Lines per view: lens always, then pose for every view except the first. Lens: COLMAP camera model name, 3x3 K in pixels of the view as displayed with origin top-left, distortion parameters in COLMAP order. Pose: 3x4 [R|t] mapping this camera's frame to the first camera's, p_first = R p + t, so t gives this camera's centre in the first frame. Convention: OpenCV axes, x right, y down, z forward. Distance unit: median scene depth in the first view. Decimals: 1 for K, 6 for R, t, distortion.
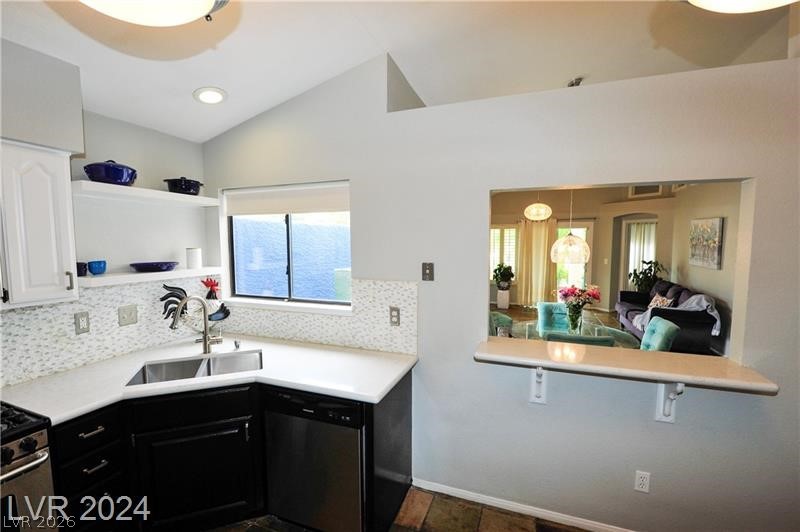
lens RADIAL K [[346.9, 0, 398.7], [0, 346.9, 270.7], [0, 0, 1]] dist [-0.006437, -0.005623]
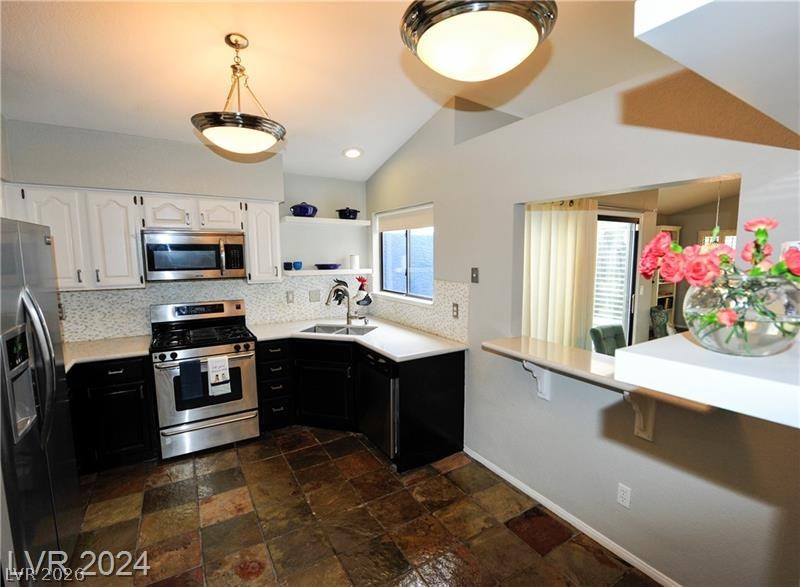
lens RADIAL K [[349.1, 0, 400.0], [0, 349.1, 293.5], [0, 0, 1]] dist [-0.000935, -0.000075]
pose [[0.813738, 0.068751, -0.577151, 0.536873], [-0.048948, 0.997558, 0.049818, 0.016916], [0.579166, -0.012288, 0.815117, -0.126440]]
